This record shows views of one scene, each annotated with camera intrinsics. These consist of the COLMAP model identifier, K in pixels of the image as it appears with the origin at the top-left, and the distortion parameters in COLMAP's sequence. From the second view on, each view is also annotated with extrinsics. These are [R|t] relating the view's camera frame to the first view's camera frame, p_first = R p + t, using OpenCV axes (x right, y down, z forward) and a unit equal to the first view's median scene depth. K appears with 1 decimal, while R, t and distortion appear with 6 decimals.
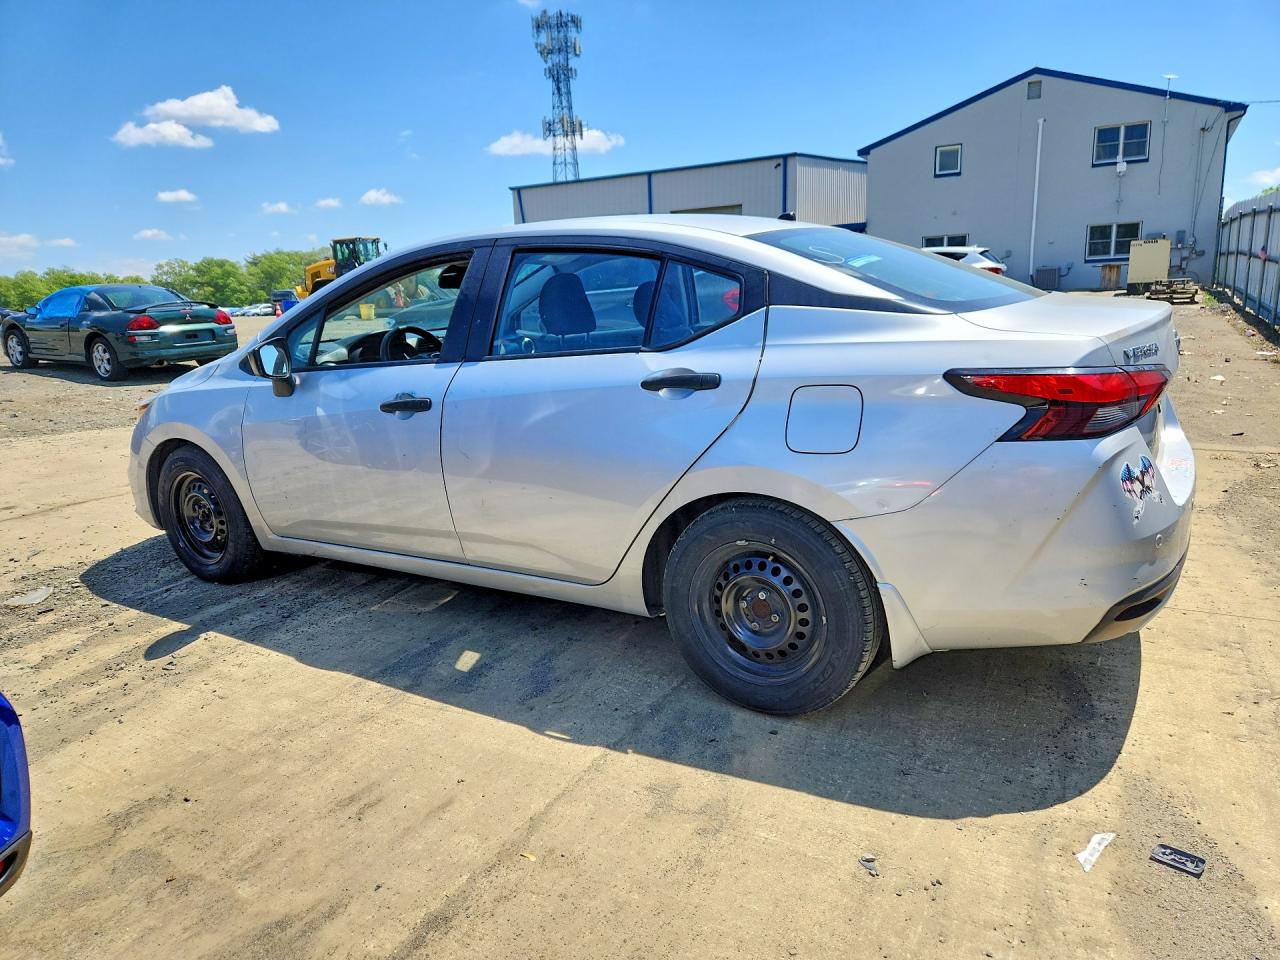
lens RADIAL K [[897.6, 0, 640.9], [0, 897.6, 482.2], [0, 0, 1]] dist [0.010492, -0.019490]
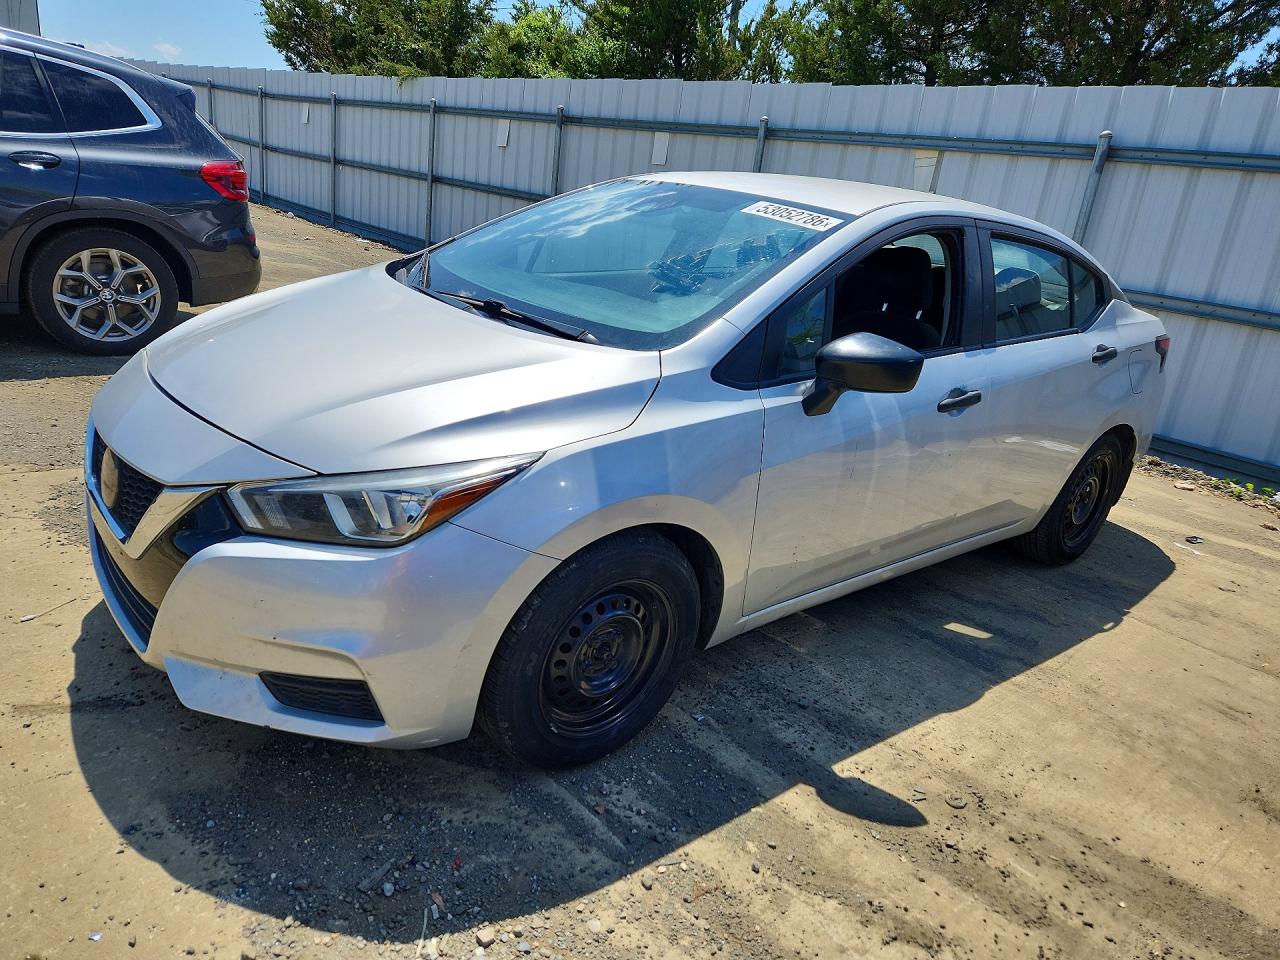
lens RADIAL K [[897.6, 0, 639.0], [0, 897.6, 482.7], [0, 0, 1]] dist [0.010492, -0.019490]
pose [[0.285102, -0.236374, 0.928894, -1.205886], [0.072021, 0.971658, 0.225151, -0.230470], [-0.955787, 0.002709, 0.294046, 1.019826]]
